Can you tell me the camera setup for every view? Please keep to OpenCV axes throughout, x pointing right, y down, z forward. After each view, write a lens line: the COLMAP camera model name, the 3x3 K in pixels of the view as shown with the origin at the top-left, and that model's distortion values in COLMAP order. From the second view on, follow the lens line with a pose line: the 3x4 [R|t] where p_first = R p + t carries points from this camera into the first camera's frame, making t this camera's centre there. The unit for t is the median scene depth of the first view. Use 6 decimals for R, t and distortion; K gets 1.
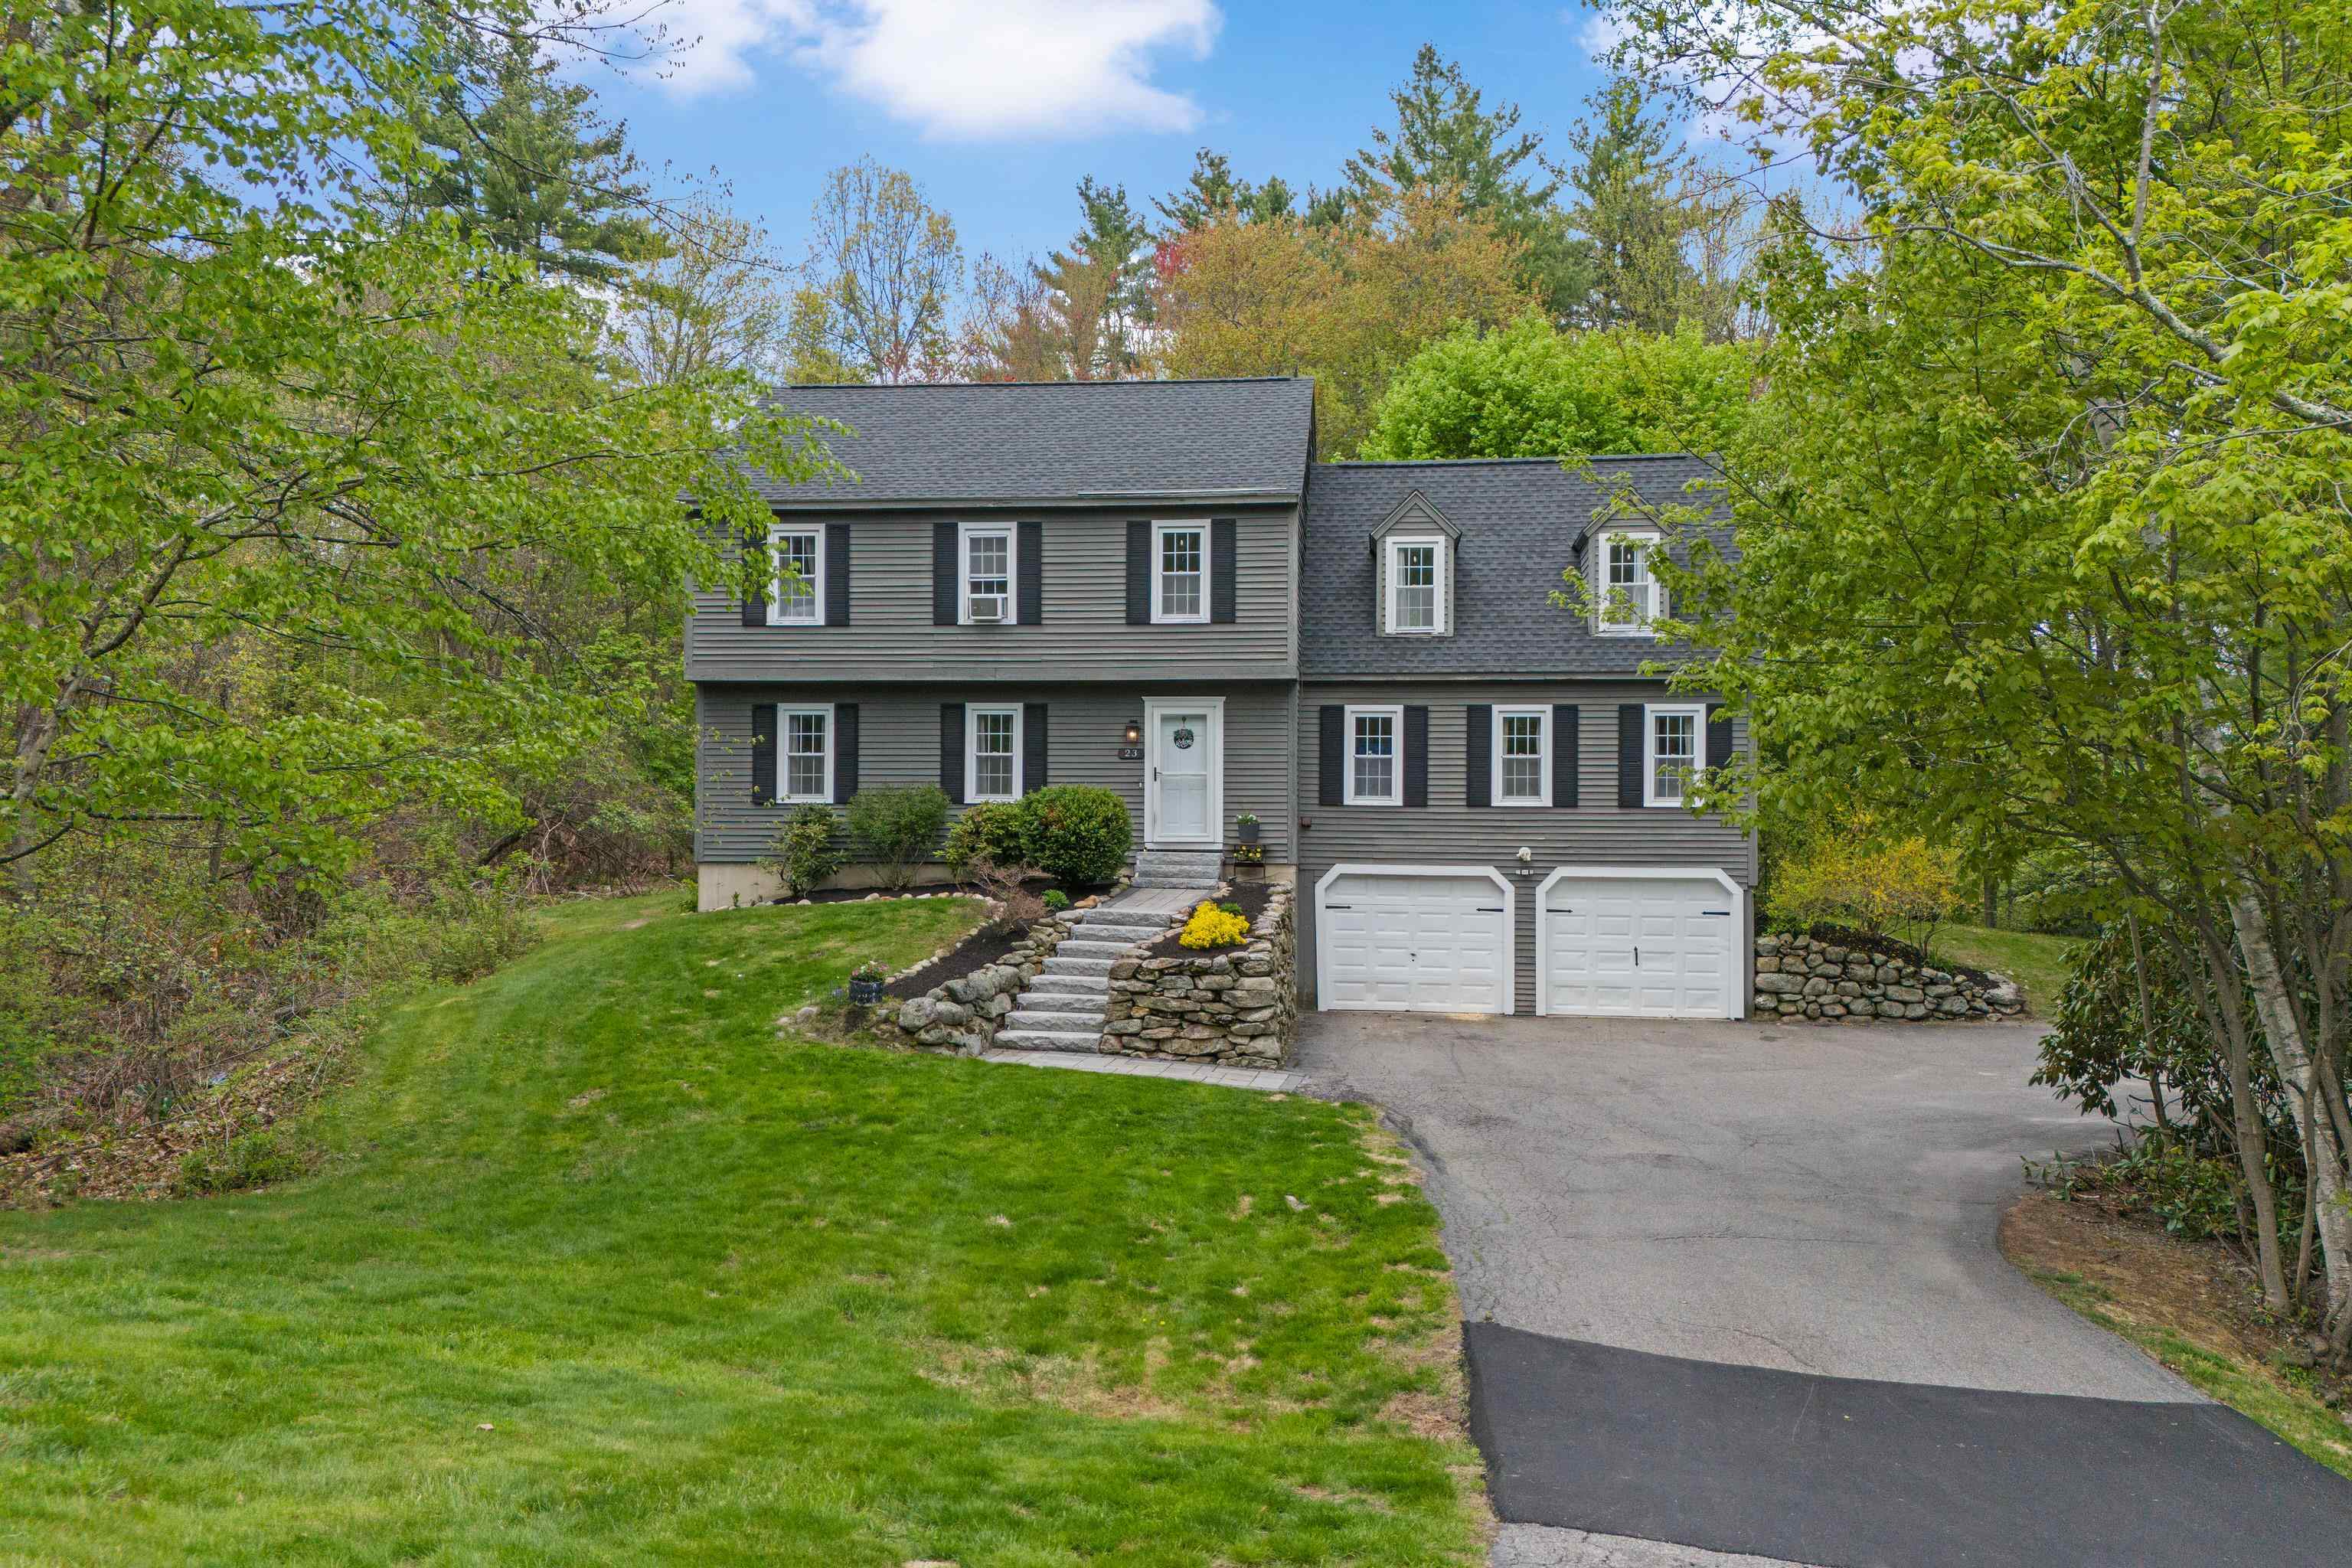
lens RADIAL K [[1757.8, 0, 1207.3], [0, 1757.8, 812.7], [0, 0, 1]] dist [0.092017, -0.100966]
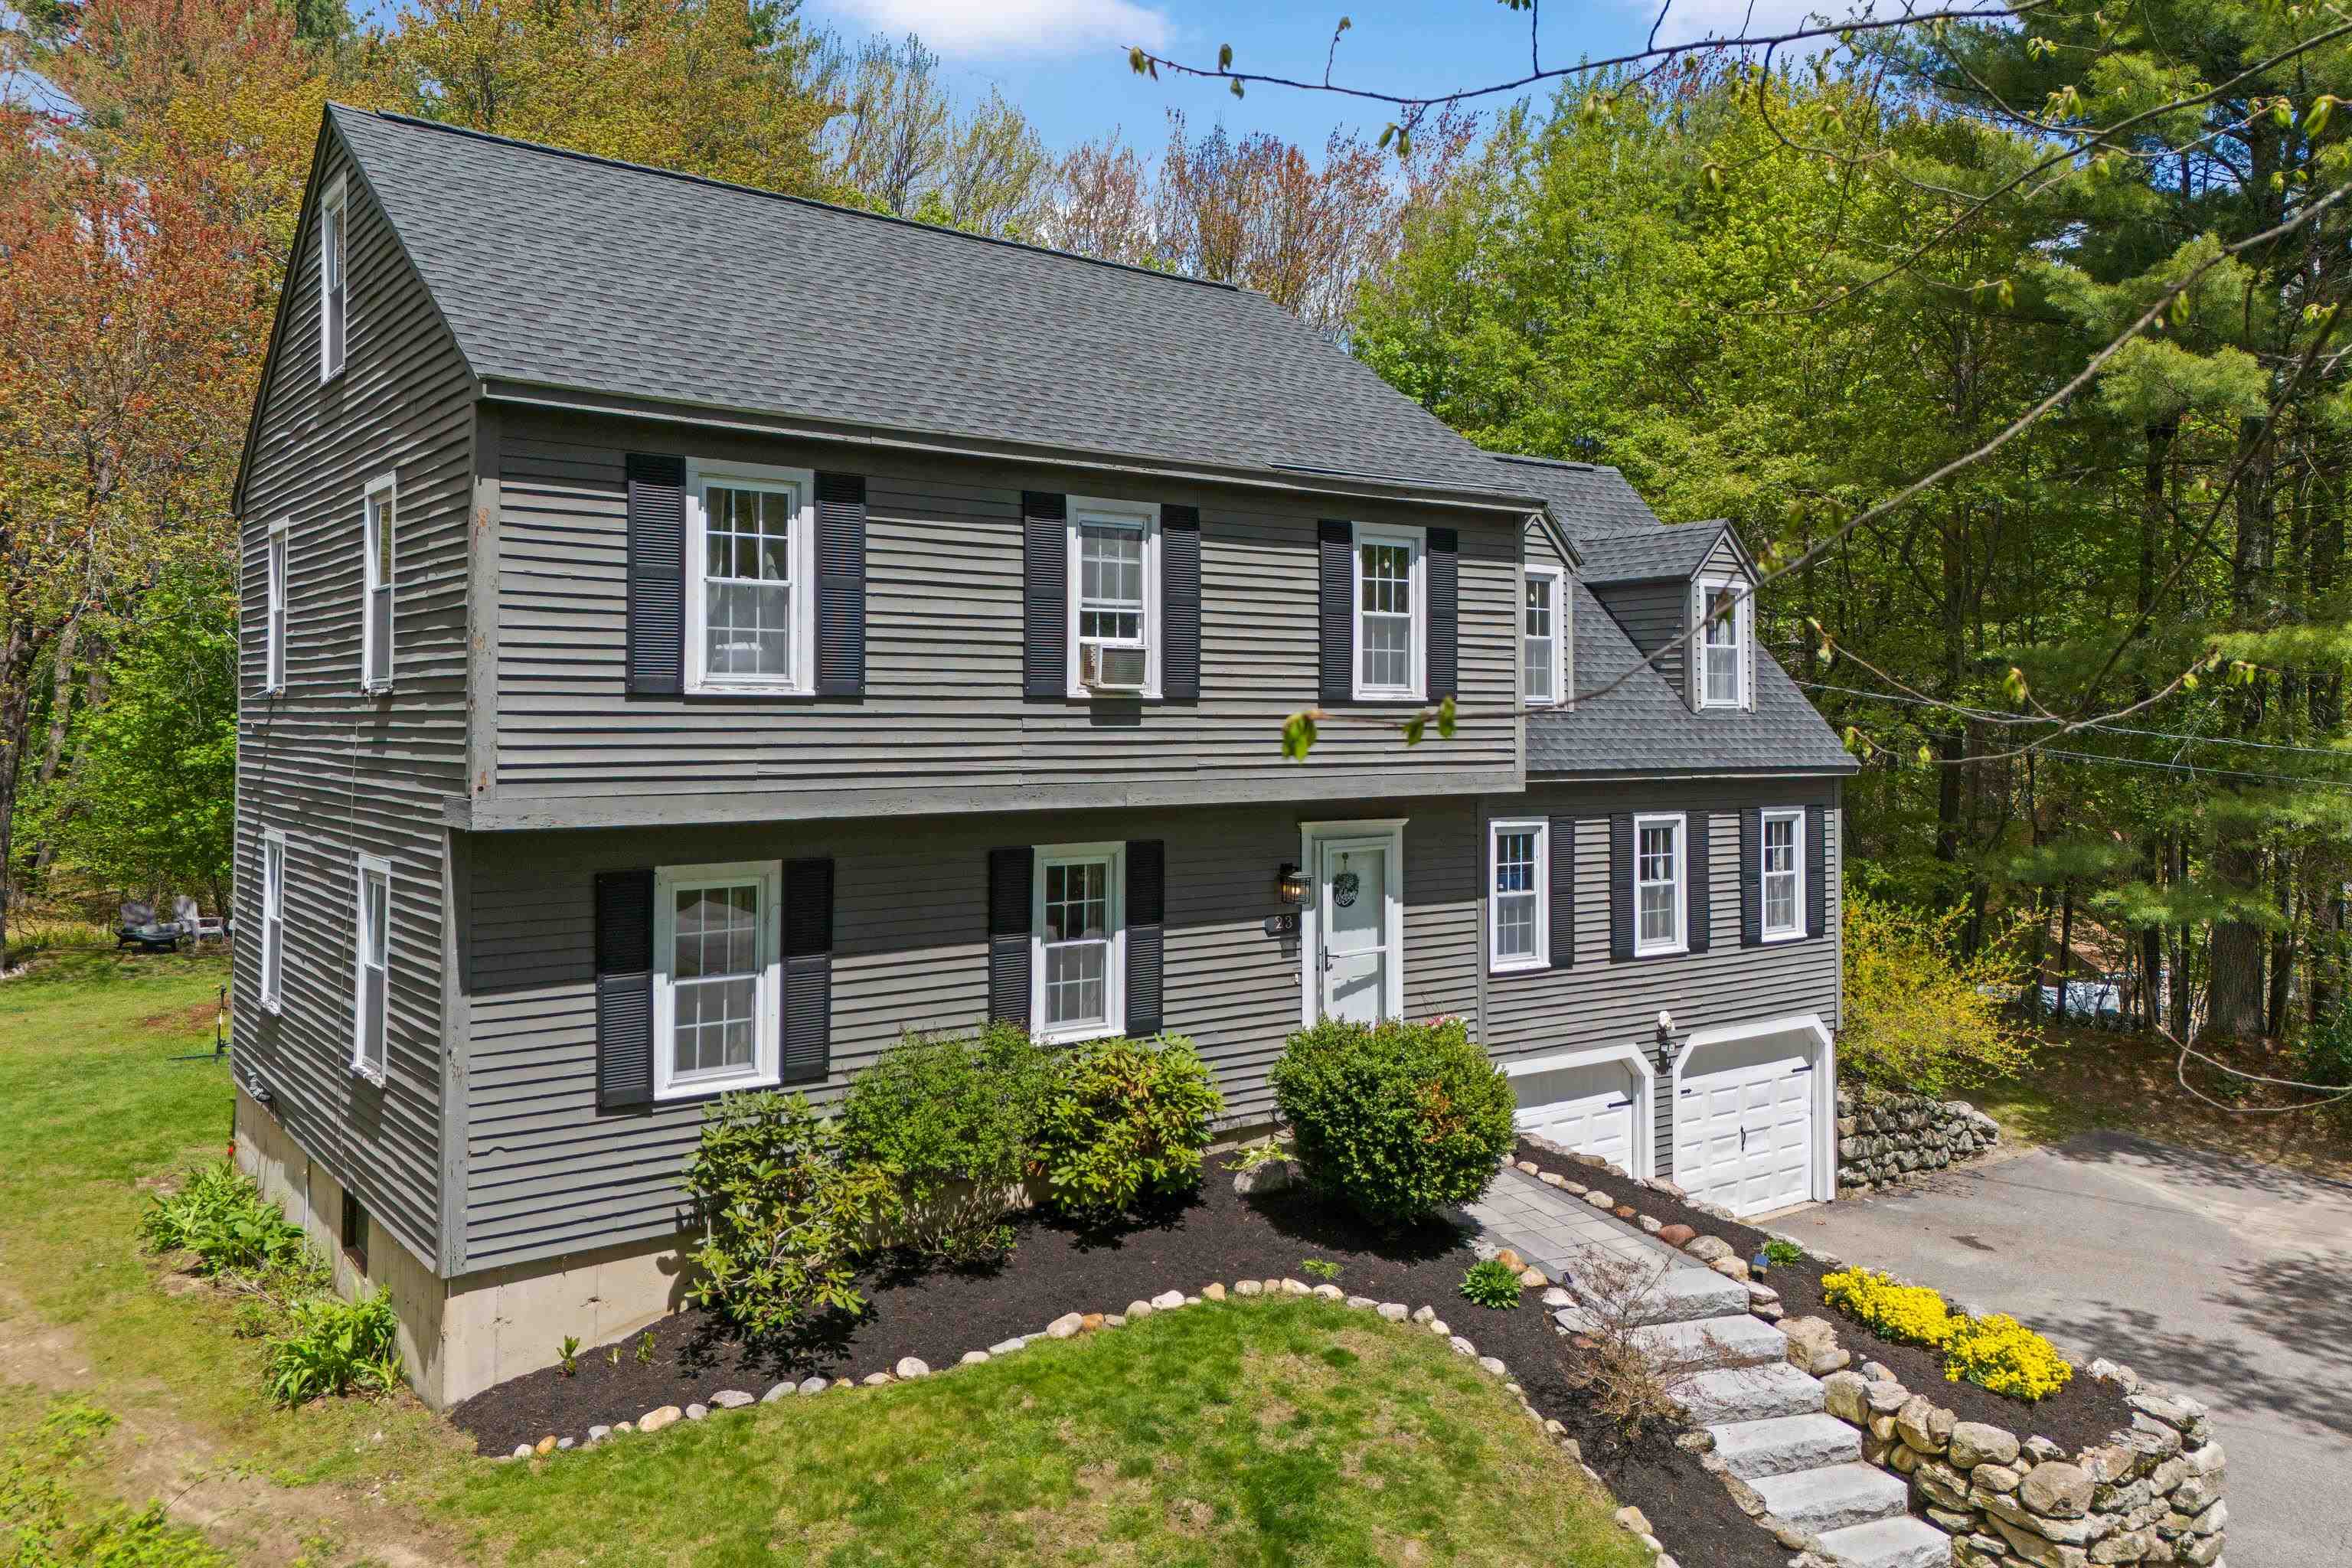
lens RADIAL K [[1729.9, 0, 1177.0], [0, 1729.9, 687.9], [0, 0, 1]] dist [0.089362, -0.093052]
pose [[0.733701, 0.009731, 0.679403, -0.453111], [-0.006245, 0.999952, -0.007578, -0.106207], [-0.679444, 0.001317, 0.733726, 0.619359]]
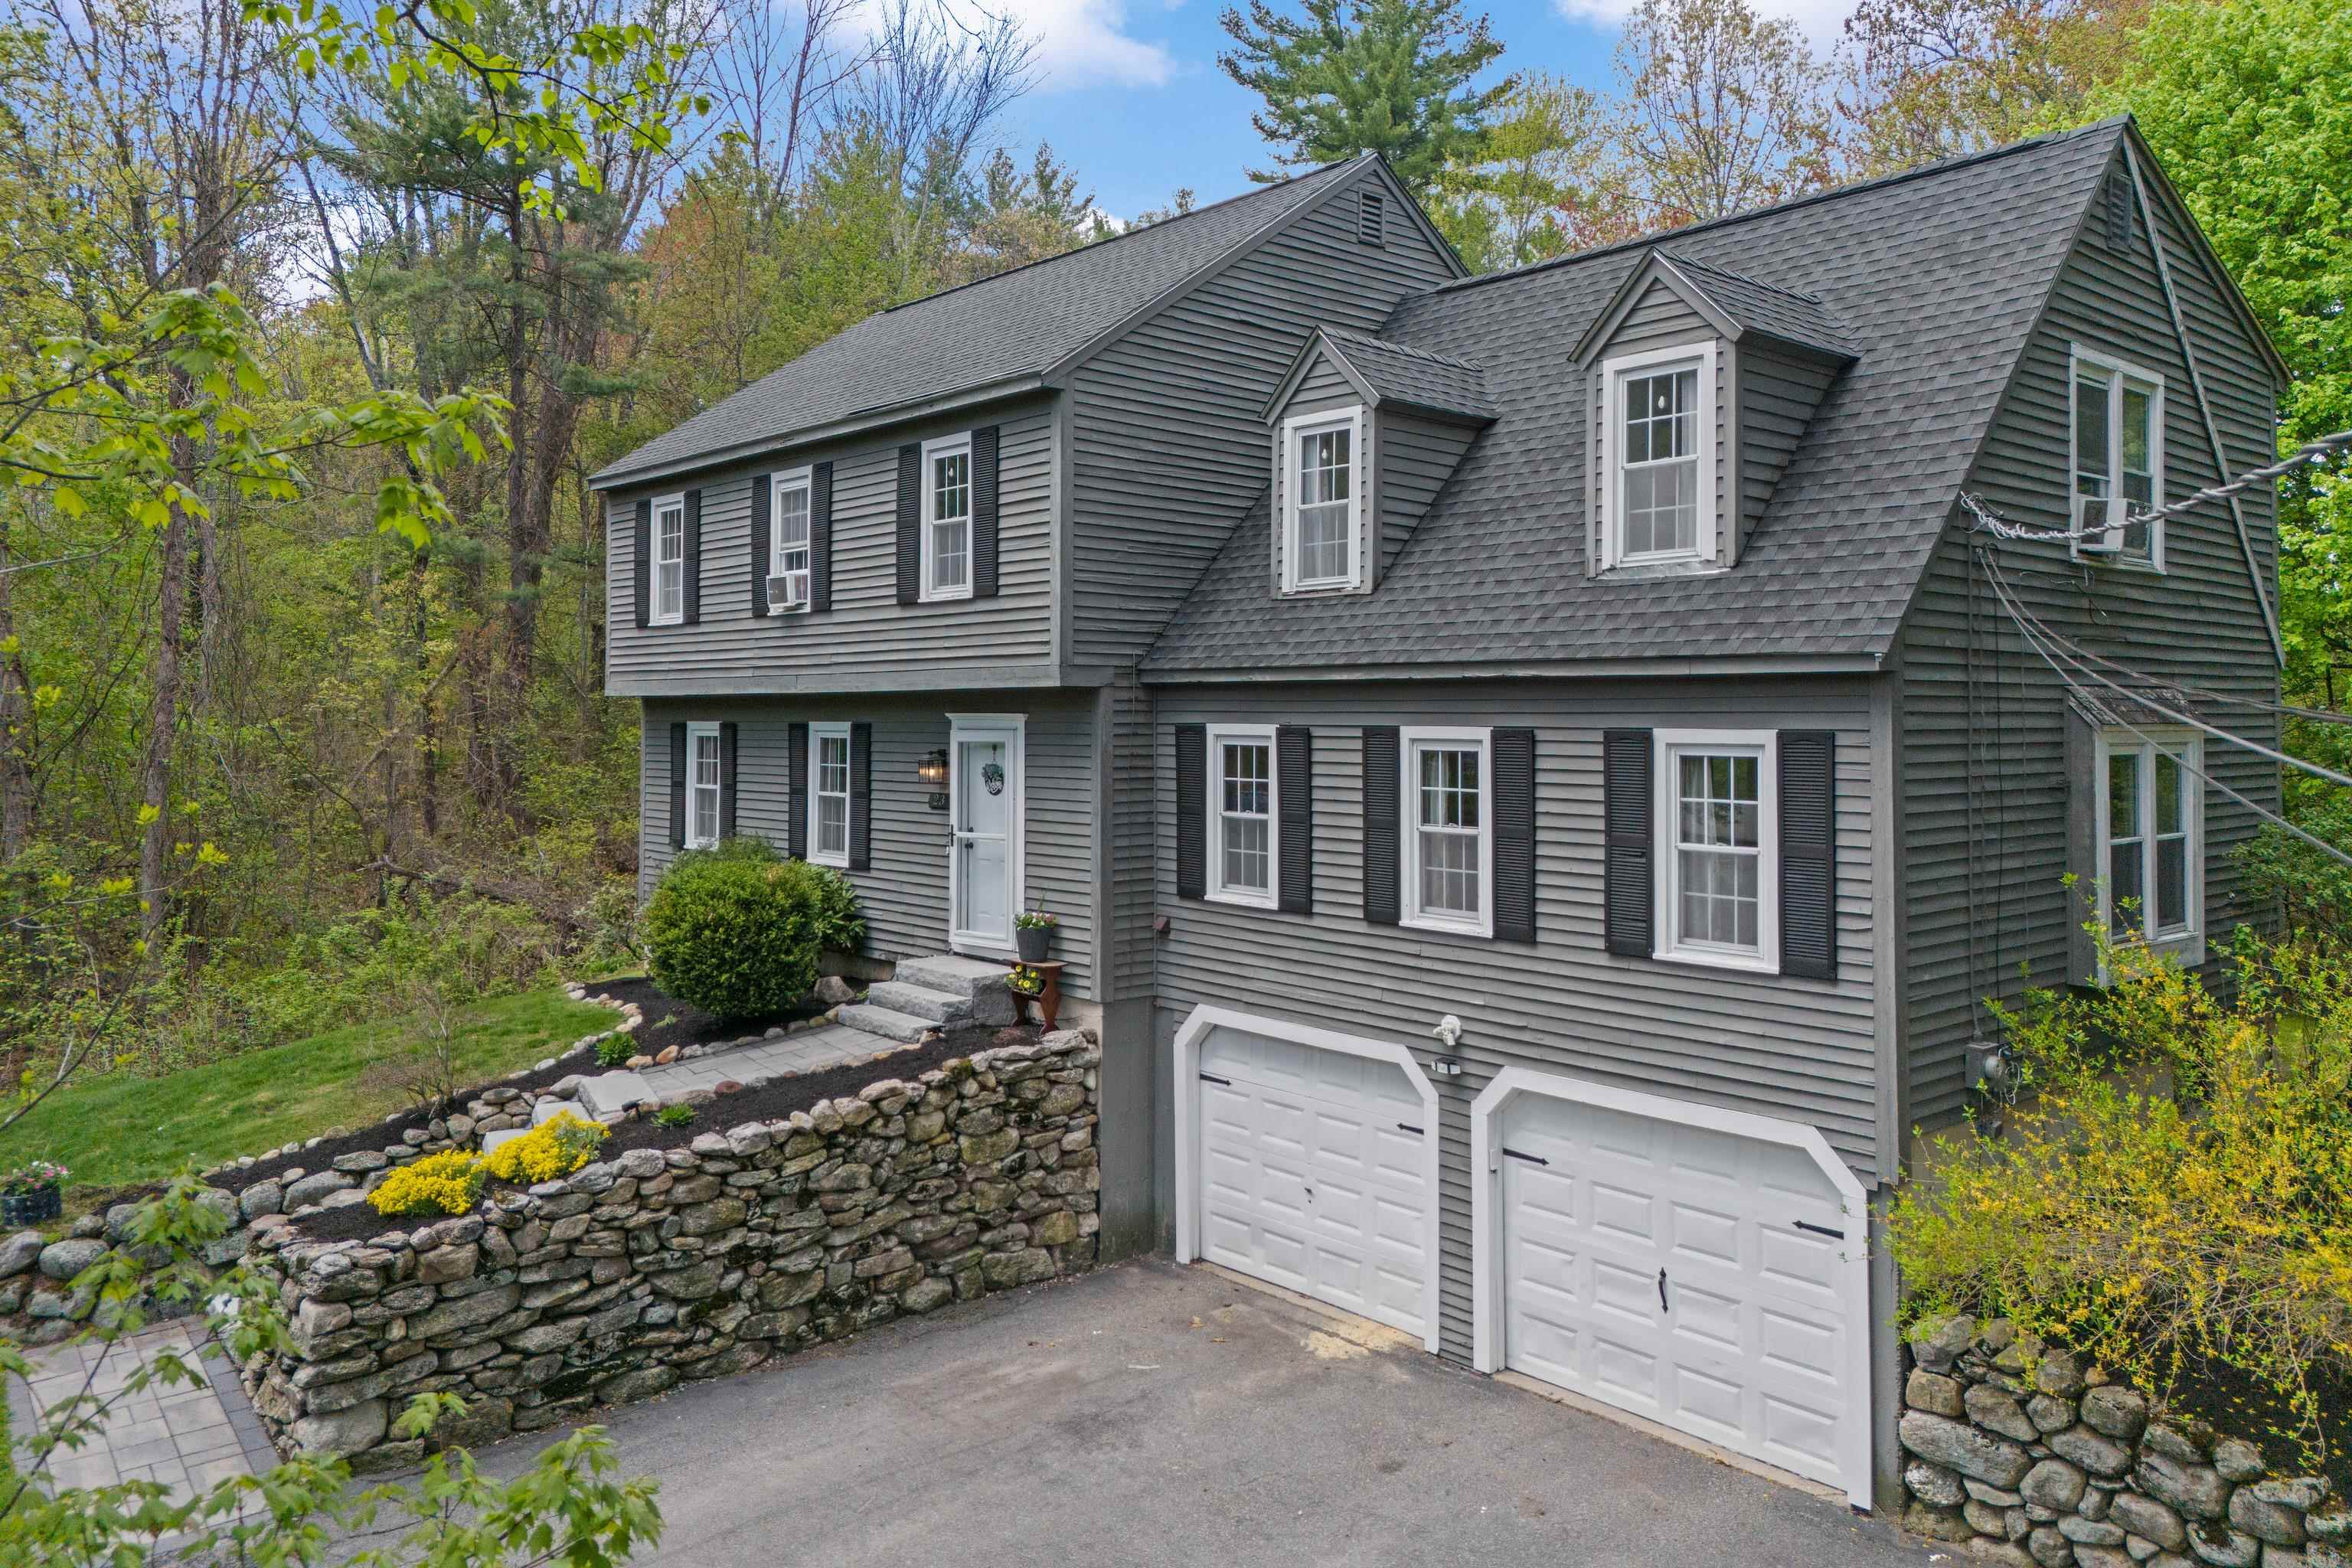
lens RADIAL K [[1729.9, 0, 1177.0], [0, 1729.9, 687.9], [0, 0, 1]] dist [0.089362, -0.093052]
pose [[0.733574, -0.014417, -0.679457, 0.460803], [0.006930, 0.999882, -0.013733, -0.066685], [0.679574, 0.005365, 0.733587, 0.595704]]
